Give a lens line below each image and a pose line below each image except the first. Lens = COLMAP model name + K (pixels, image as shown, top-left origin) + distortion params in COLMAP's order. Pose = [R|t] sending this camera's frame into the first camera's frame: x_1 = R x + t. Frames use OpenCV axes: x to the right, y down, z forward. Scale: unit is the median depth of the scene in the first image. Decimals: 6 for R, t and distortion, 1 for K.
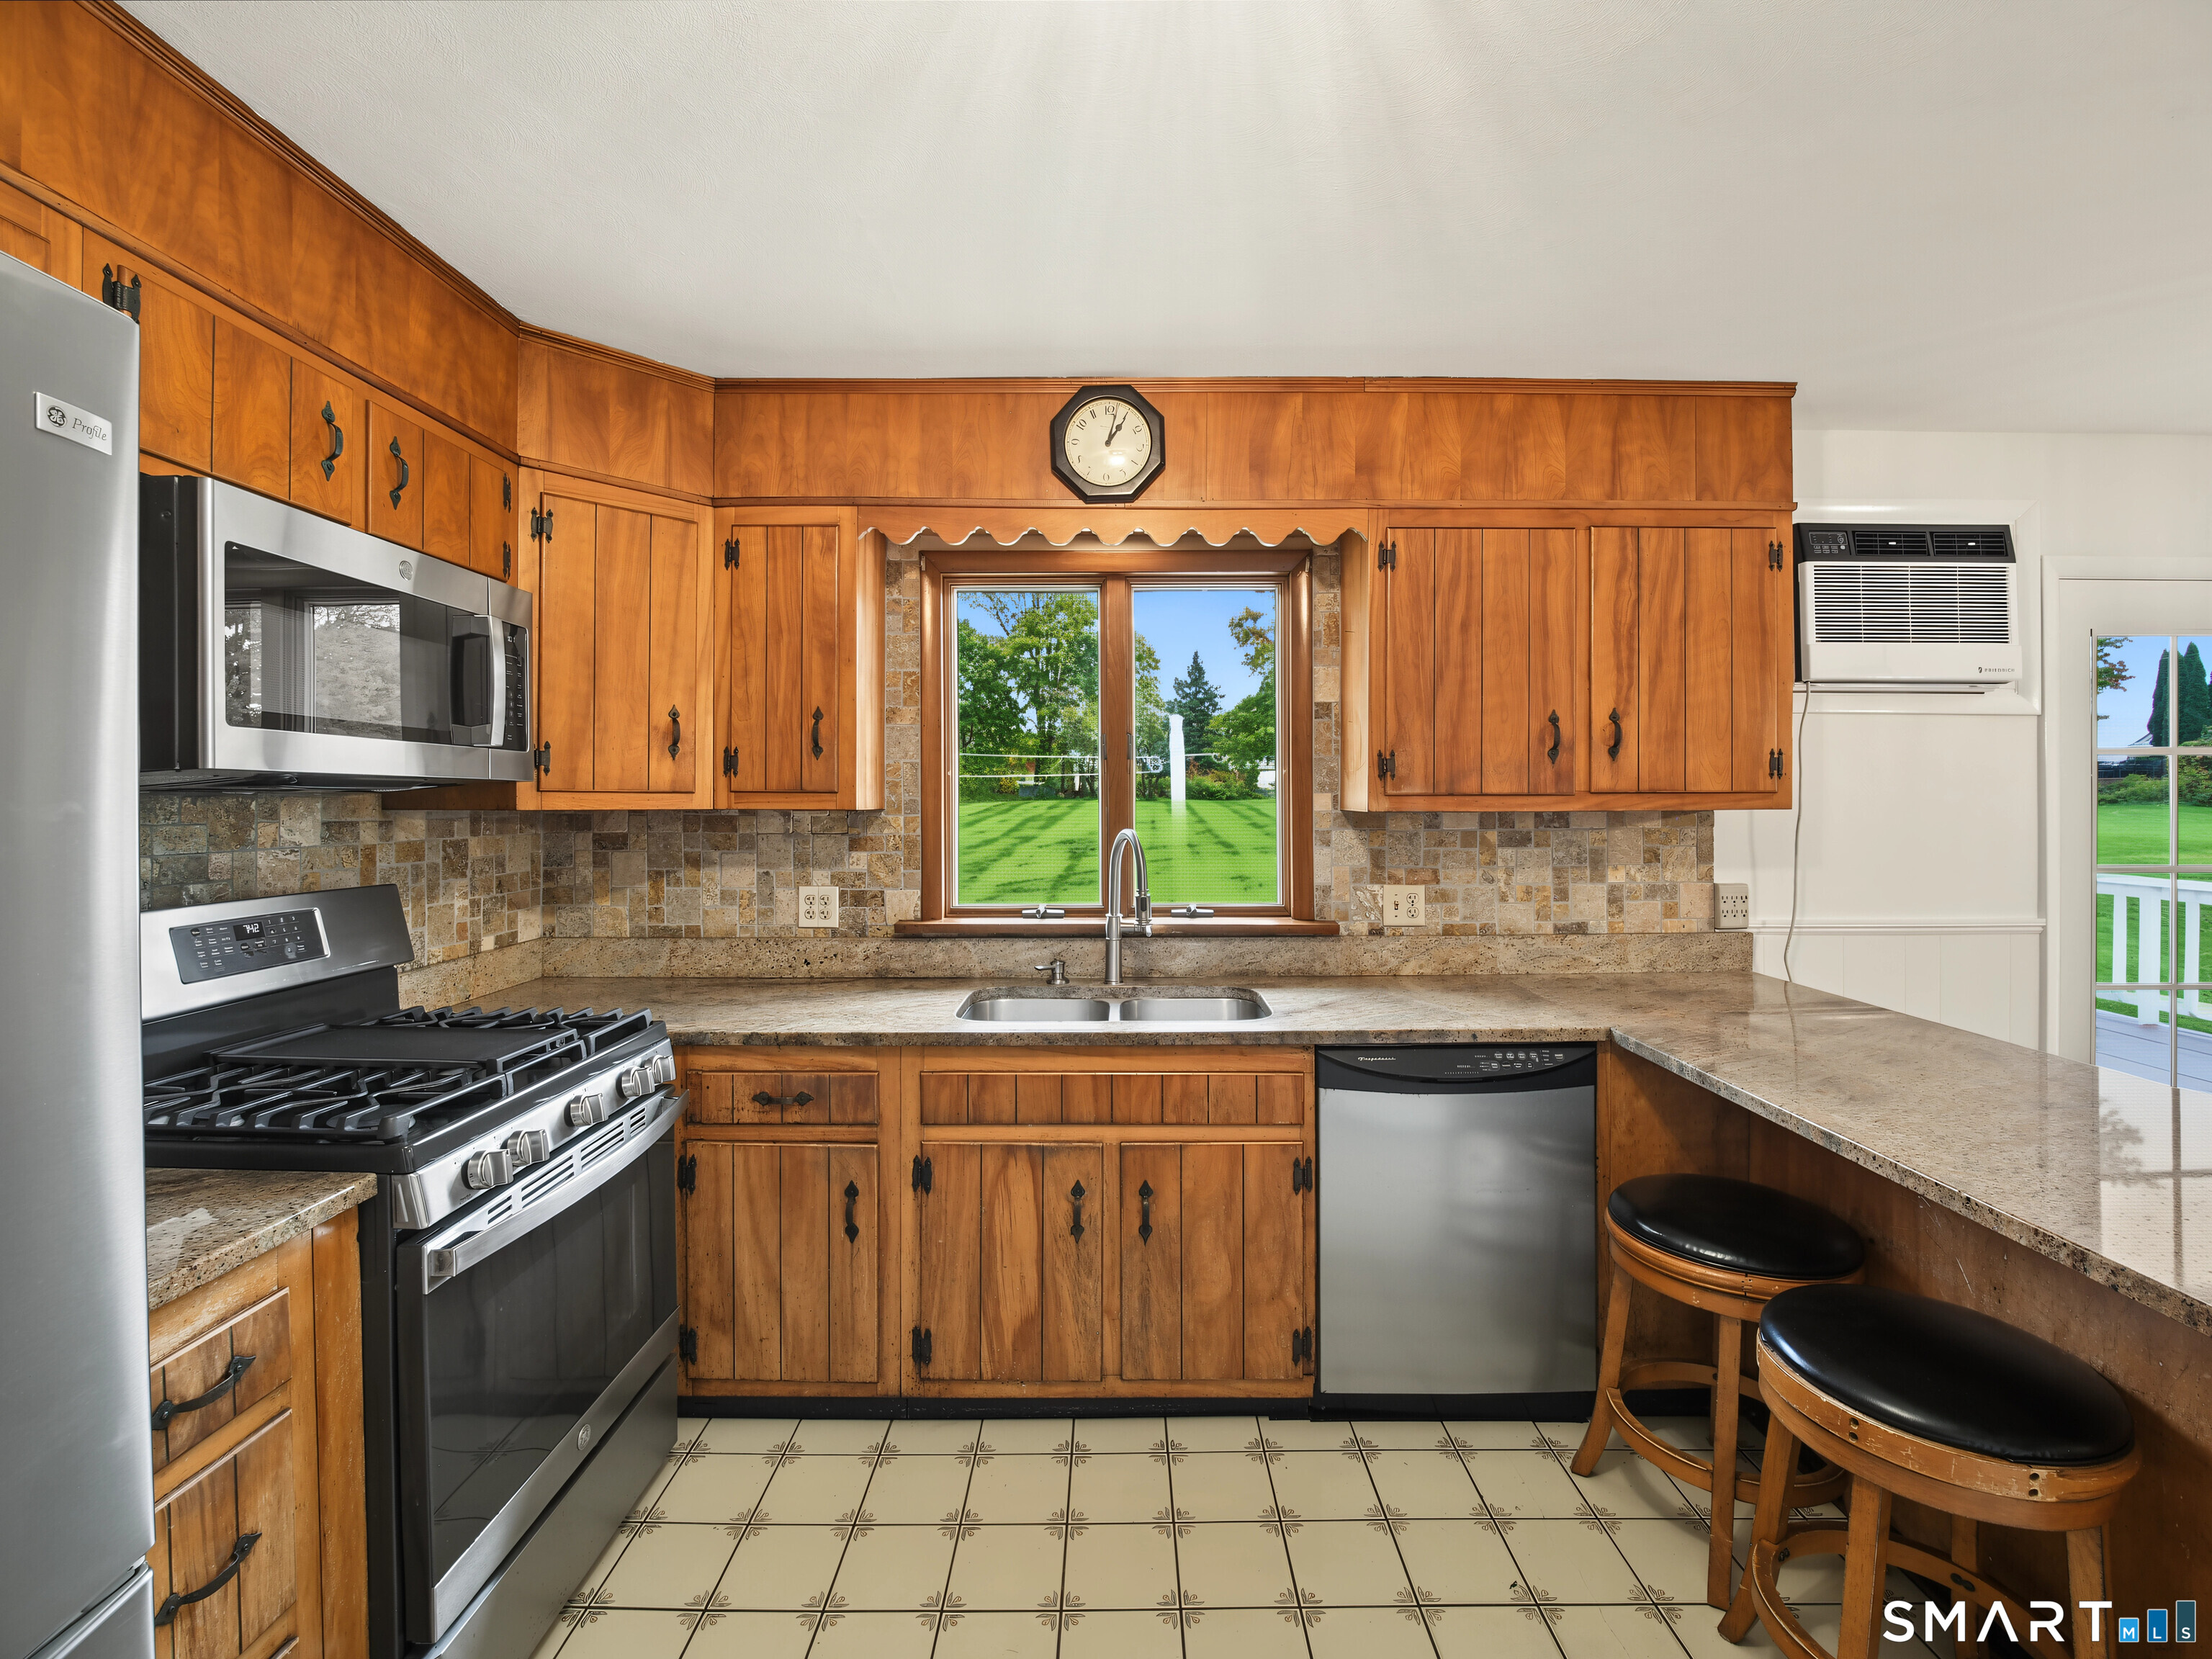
lens RADIAL K [[991.5, 0, 1113.3], [0, 991.5, 801.9], [0, 0, 1]] dist [-0.017494, -0.000960]
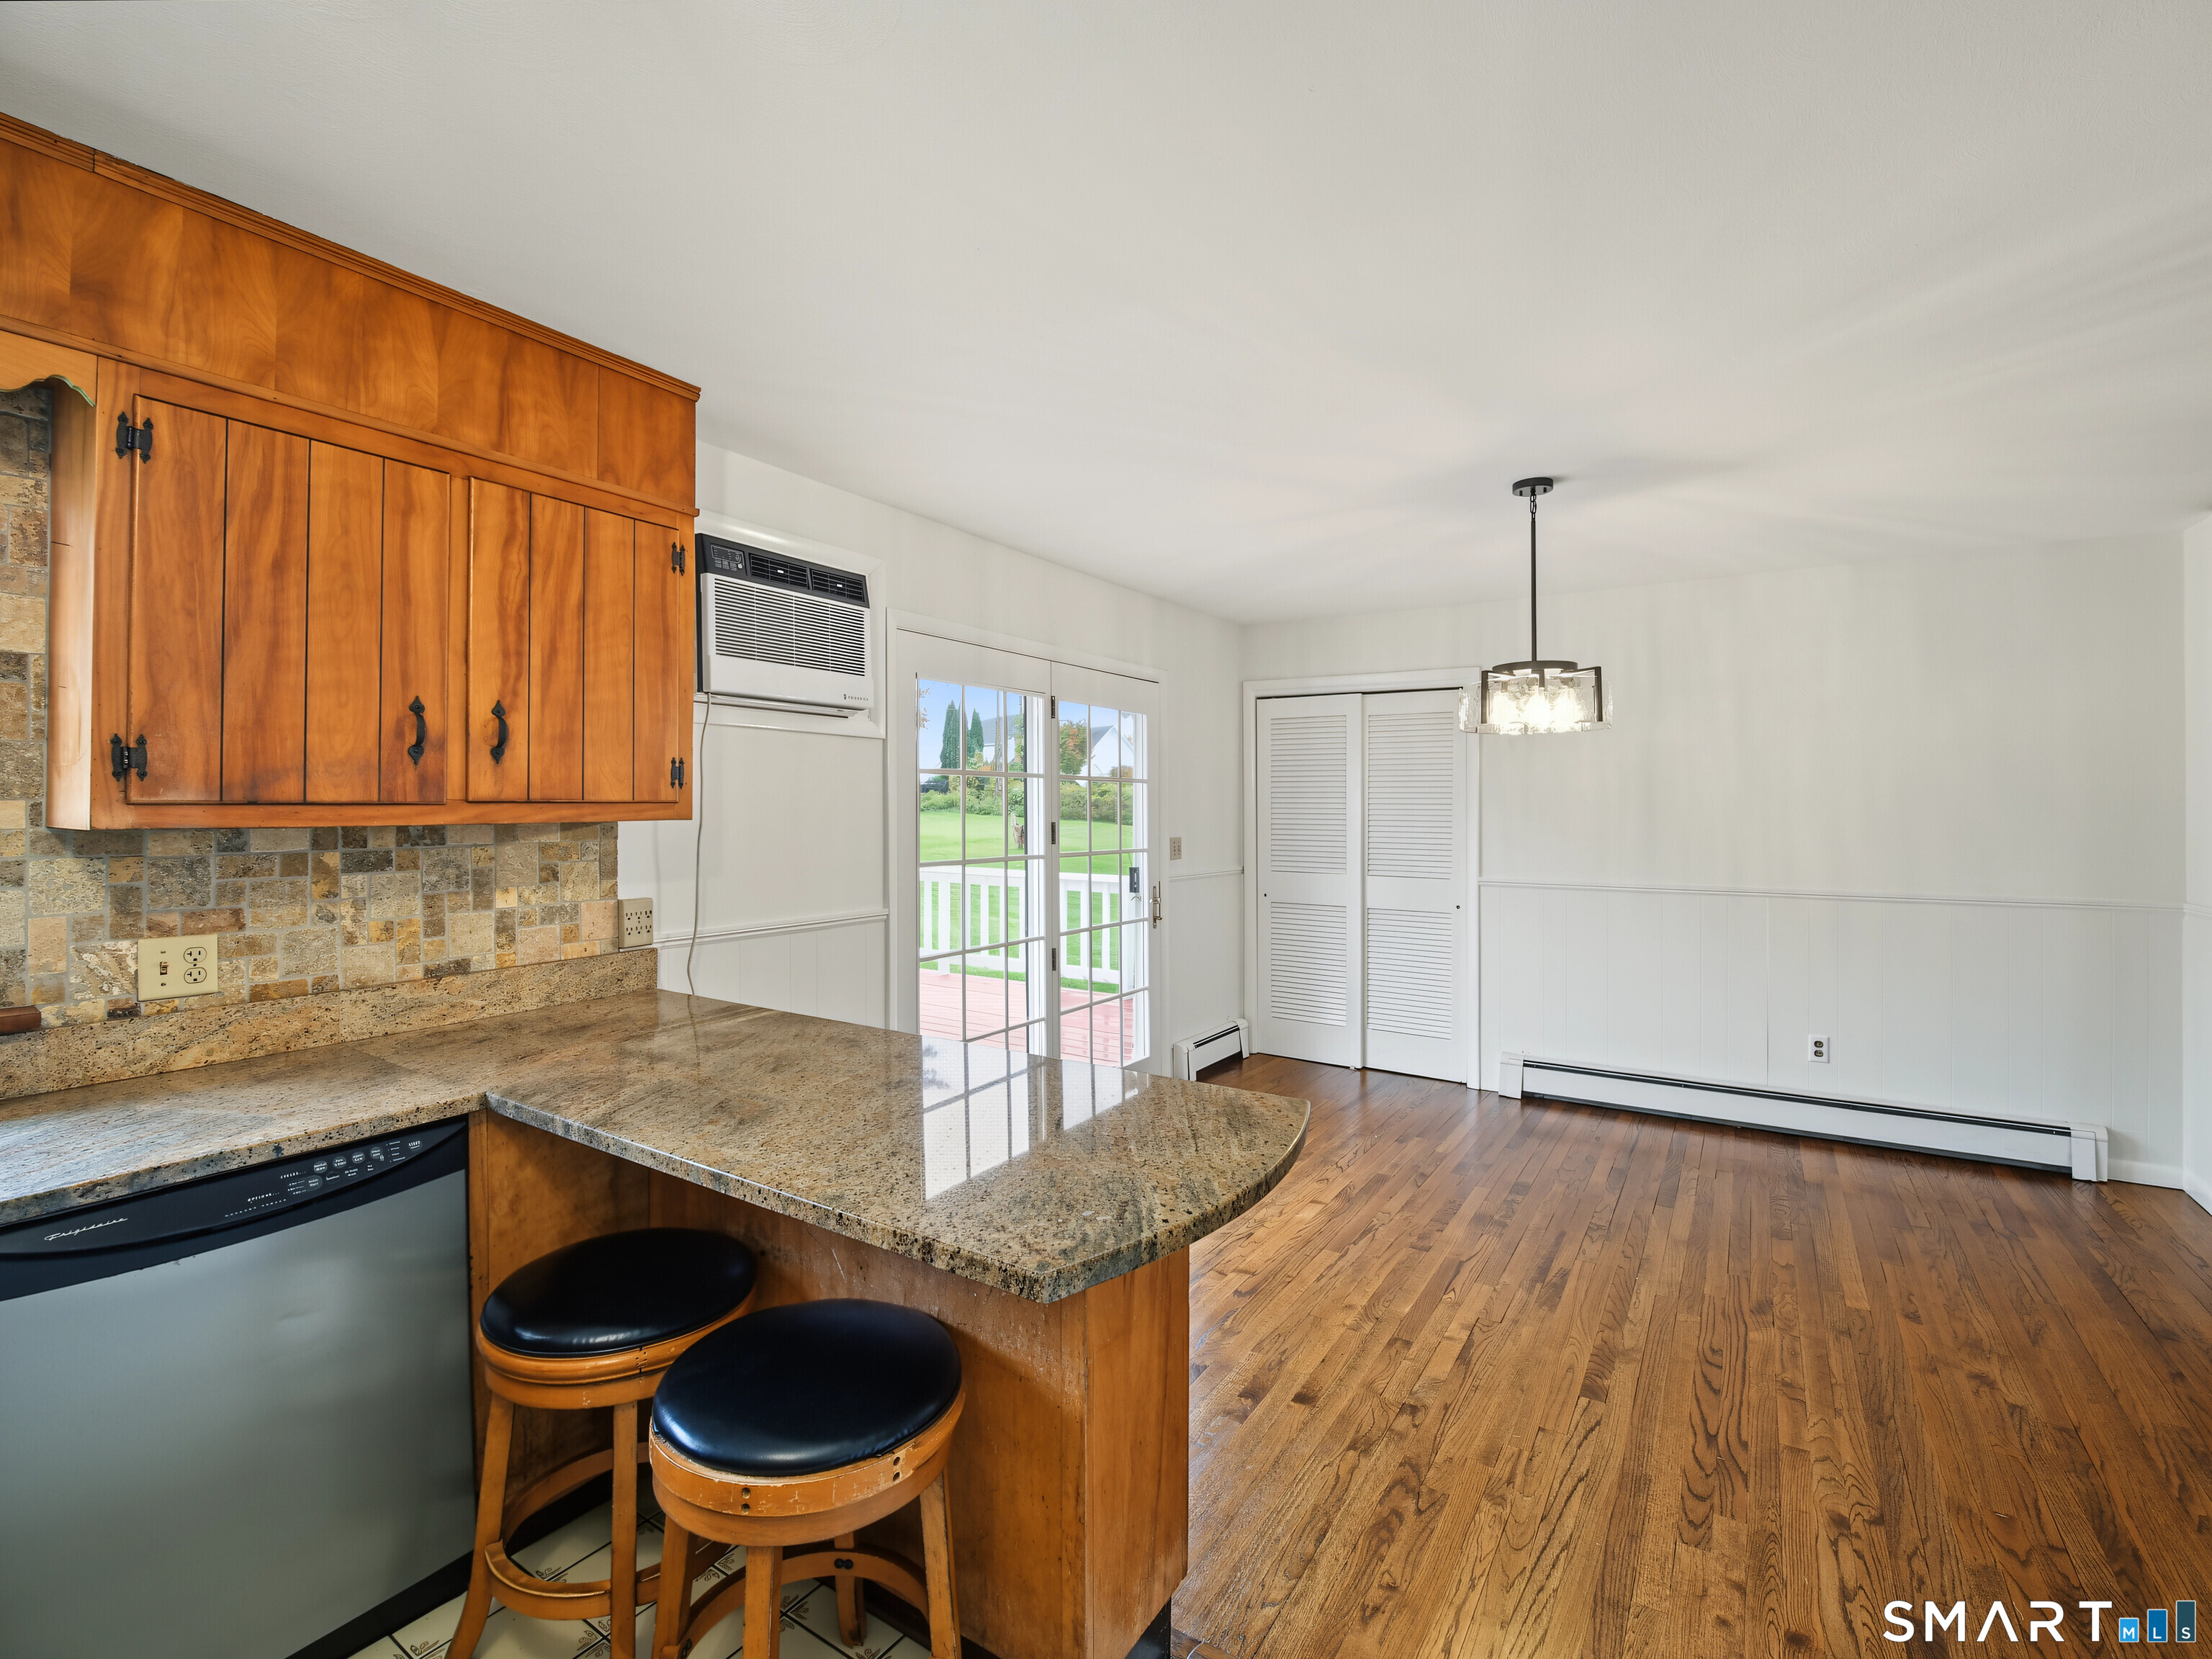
lens RADIAL K [[991.5, 0, 1113.1], [0, 991.5, 801.1], [0, 0, 1]] dist [-0.017494, -0.000960]
pose [[0.546590, 0.005910, 0.837379, 0.095109], [0.002928, 0.999955, -0.008968, -0.001054], [-0.837395, 0.007354, 0.546548, 0.110344]]
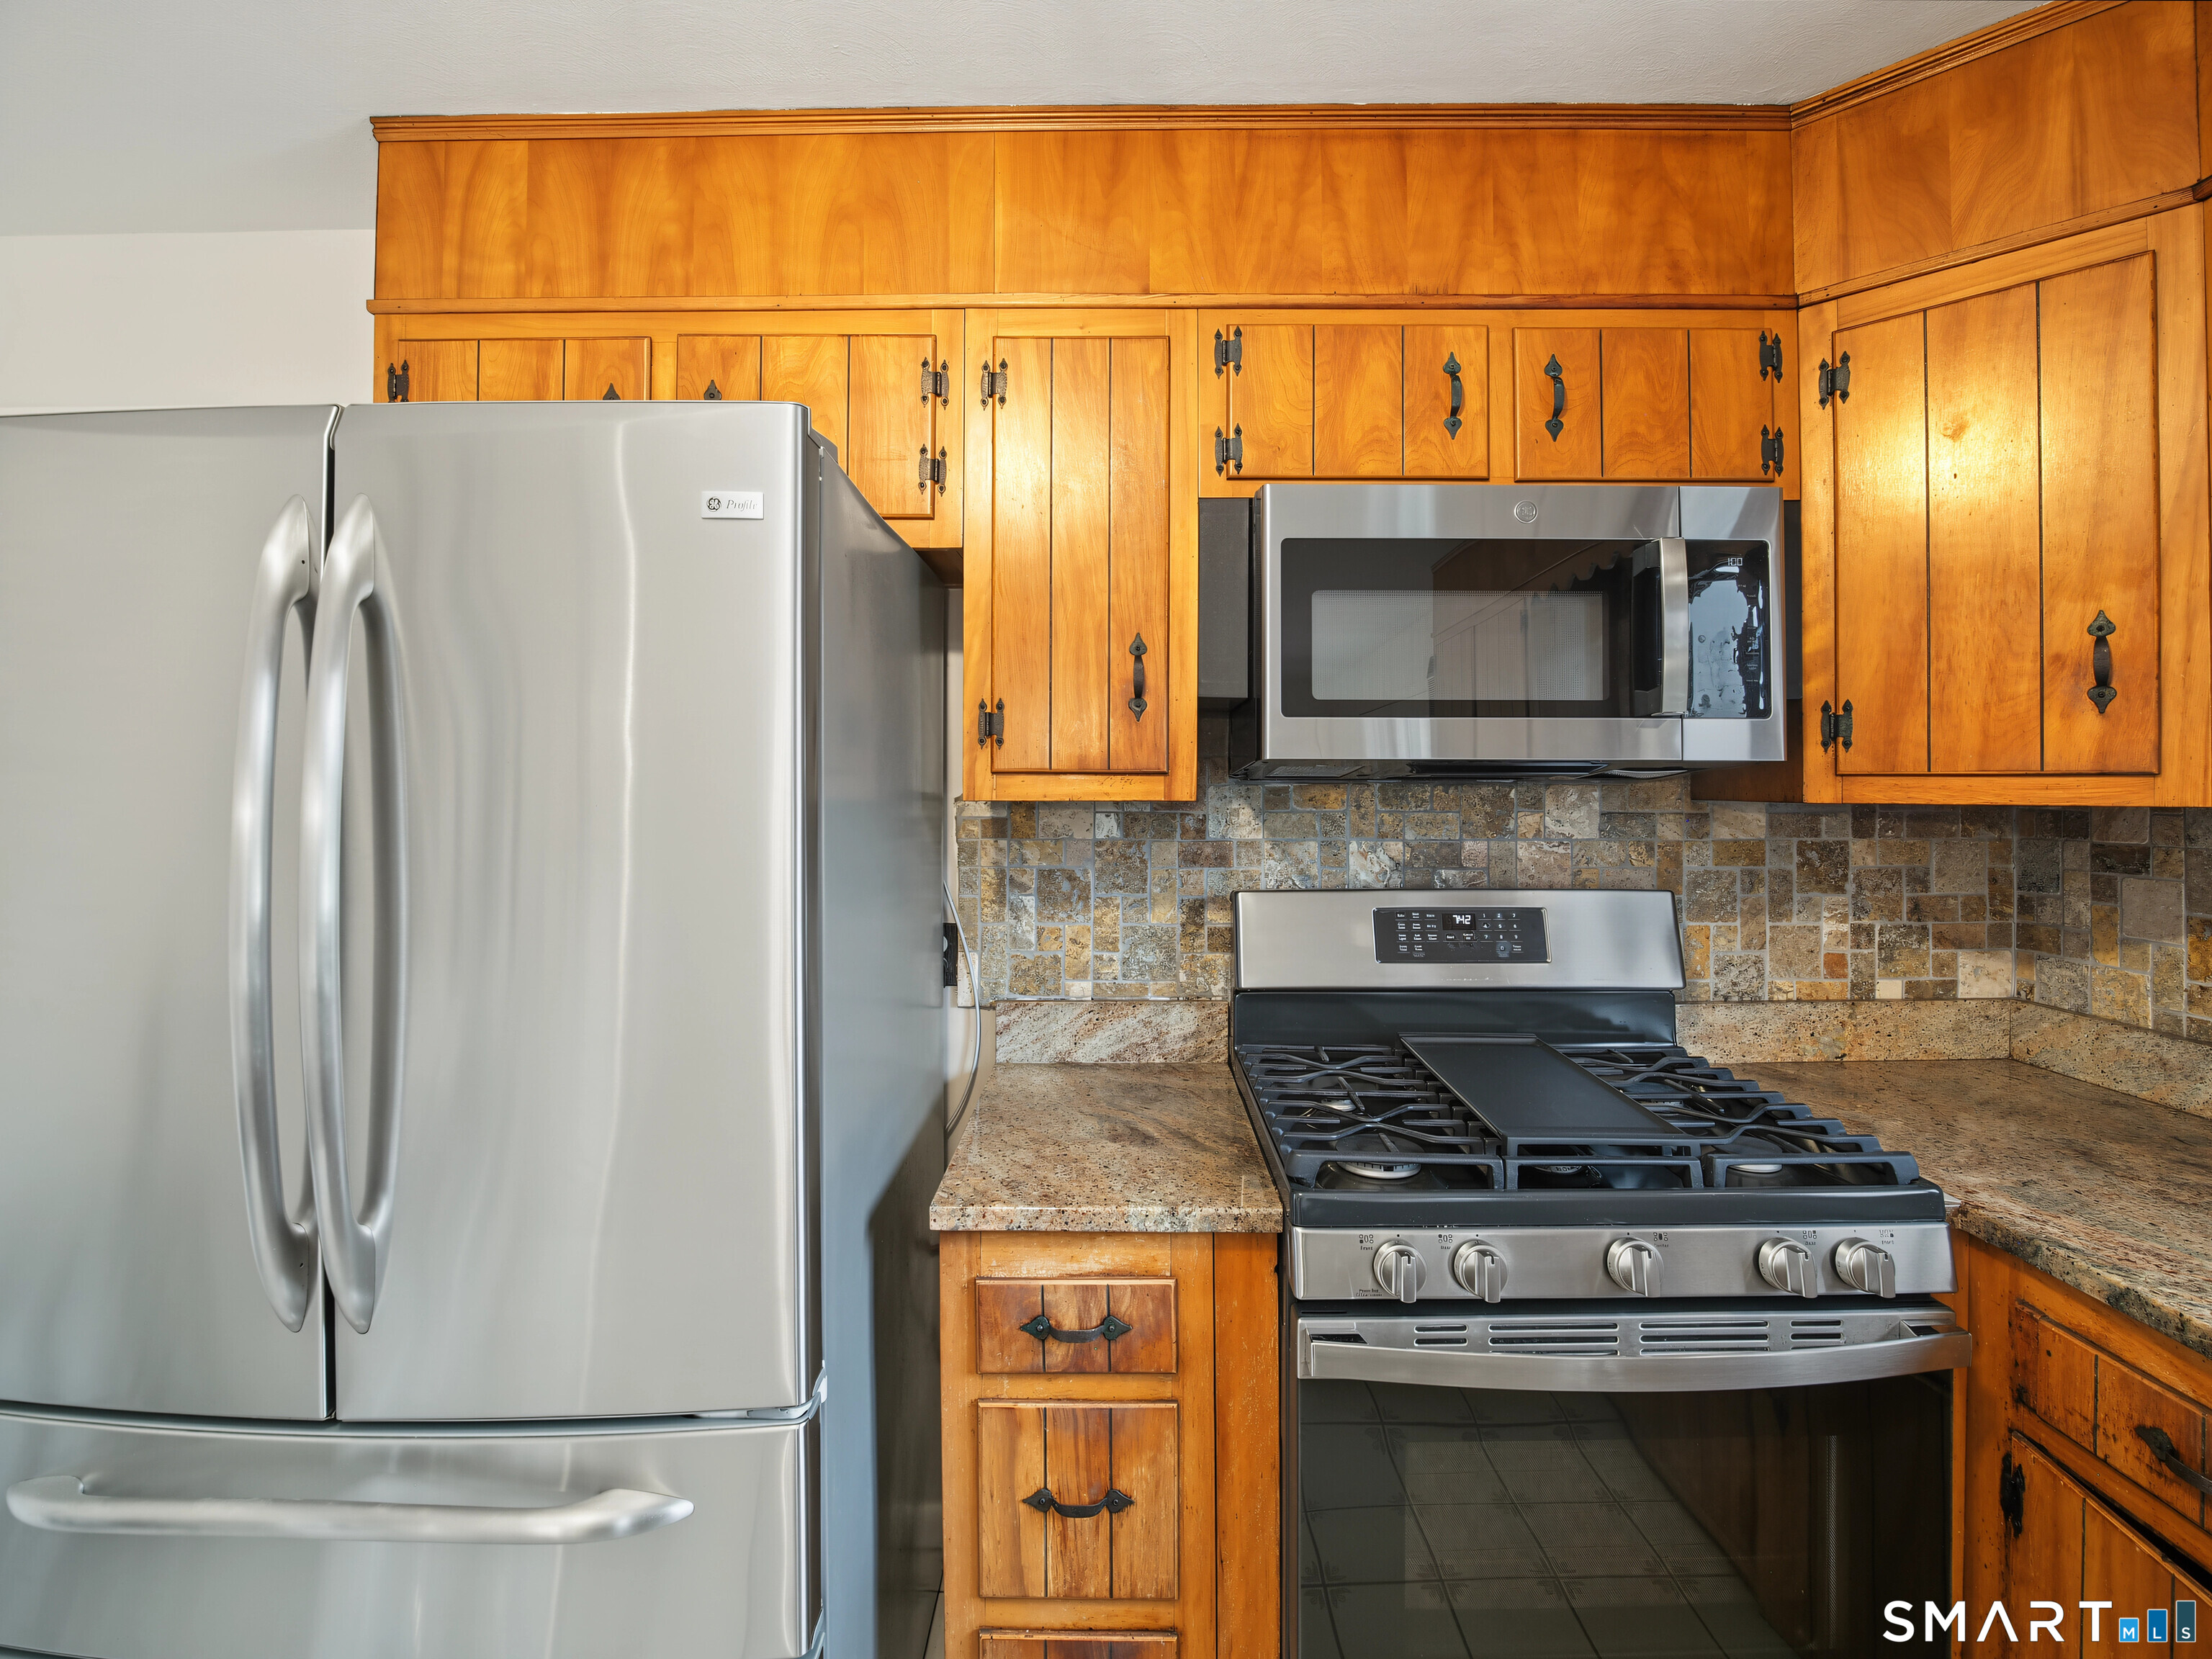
lens RADIAL K [[991.5, 0, 1124.7], [0, 991.5, 782.5], [0, 0, 1]] dist [-0.017494, -0.000960]
pose [[0.000787, -0.005402, -0.999985, 0.077378], [-0.001835, 0.999984, -0.005404, -0.001306], [0.999998, 0.001839, 0.000777, 0.457486]]
